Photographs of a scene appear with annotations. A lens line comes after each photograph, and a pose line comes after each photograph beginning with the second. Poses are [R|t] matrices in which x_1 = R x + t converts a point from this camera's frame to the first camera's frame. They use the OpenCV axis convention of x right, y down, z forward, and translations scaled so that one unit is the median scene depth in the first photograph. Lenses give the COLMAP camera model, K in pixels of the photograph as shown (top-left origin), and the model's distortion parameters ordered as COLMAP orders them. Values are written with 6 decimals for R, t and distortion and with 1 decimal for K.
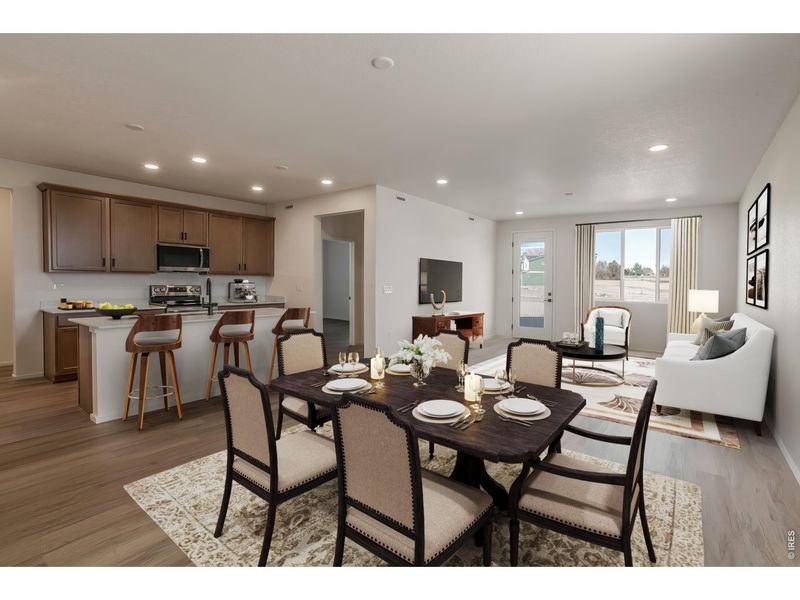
lens RADIAL K [[386.6, 0, 398.6], [0, 386.6, 290.1], [0, 0, 1]] dist [-0.058747, 0.041634]
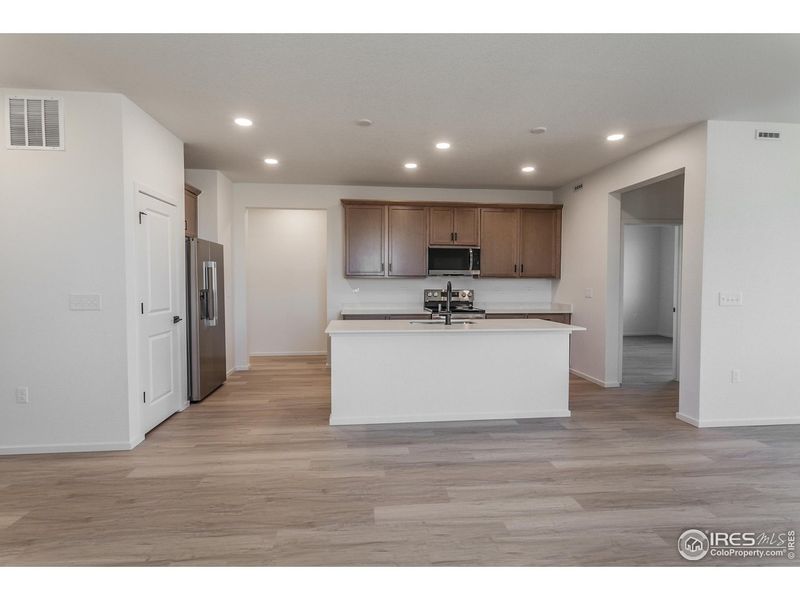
lens RADIAL K [[414.1, 0, 400.0], [0, 414.1, 300.0], [0, 0, 1]] dist [0.002872, 0.001010]
pose [[0.696770, 0.020762, -0.716994, 0.087079], [-0.012349, 0.999780, 0.016950, -0.003925], [0.717188, -0.002956, 0.696873, 0.248001]]
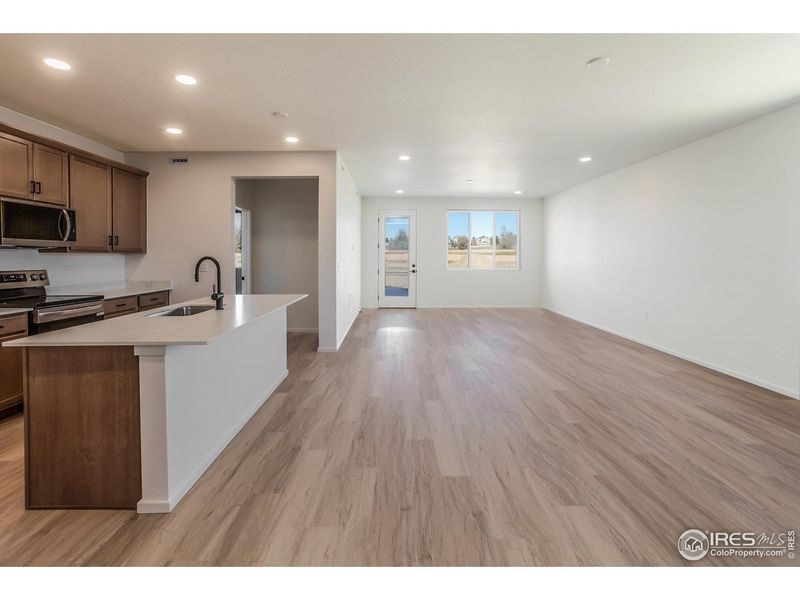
lens RADIAL K [[386.6, 0, 387.3], [0, 386.6, 259.9], [0, 0, 1]] dist [-0.008979, 0.000316]
pose [[0.793986, -0.024344, 0.607448, -0.604447], [0.032303, 0.999476, -0.002168, -0.011352], [-0.607077, 0.021344, 0.794357, 0.231475]]
